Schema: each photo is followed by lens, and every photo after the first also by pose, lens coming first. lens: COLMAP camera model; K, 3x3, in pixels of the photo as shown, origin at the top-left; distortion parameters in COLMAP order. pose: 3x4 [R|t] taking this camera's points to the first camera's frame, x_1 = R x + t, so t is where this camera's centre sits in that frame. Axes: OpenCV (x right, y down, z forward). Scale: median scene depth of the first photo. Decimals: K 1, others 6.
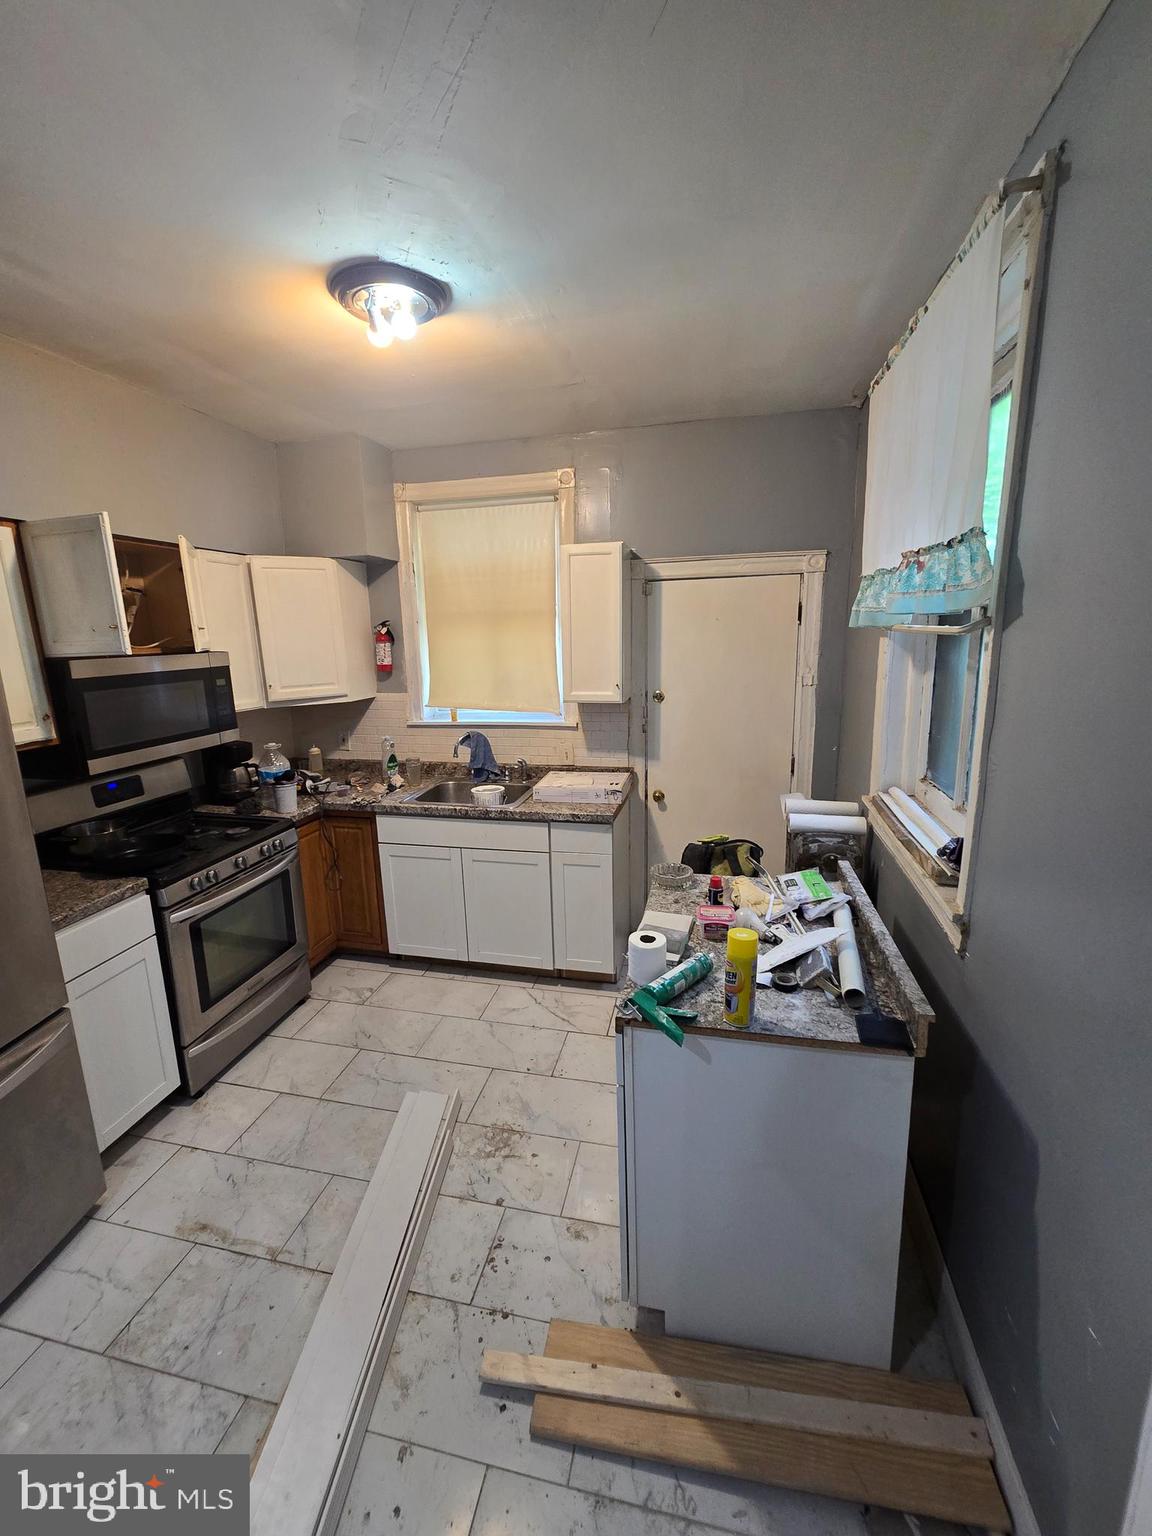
lens RADIAL K [[629.7, 0, 566.6], [0, 629.7, 763.8], [0, 0, 1]] dist [-0.007466, 0.001931]
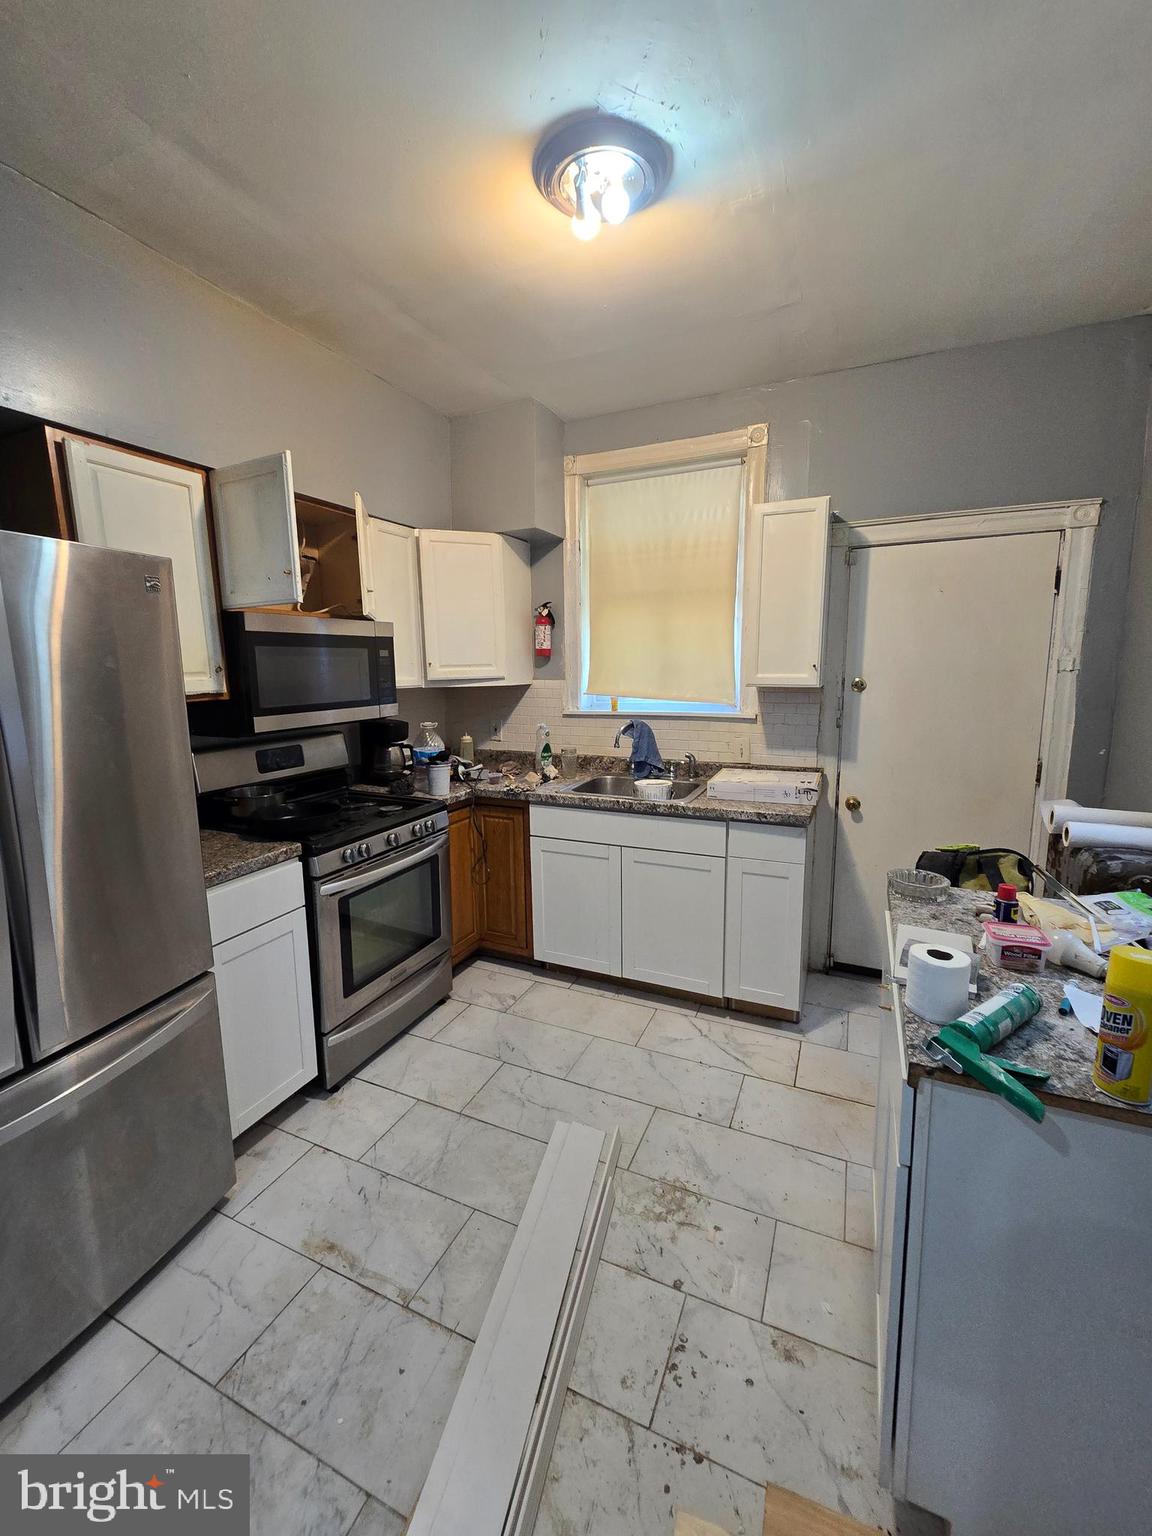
lens RADIAL K [[629.7, 0, 568.0], [0, 629.7, 761.4], [0, 0, 1]] dist [-0.007466, 0.001931]
pose [[0.979577, 0.041544, -0.196729, -0.097371], [-0.051062, 0.997745, -0.043554, 0.076782], [0.194476, 0.052710, 0.979490, 0.150396]]
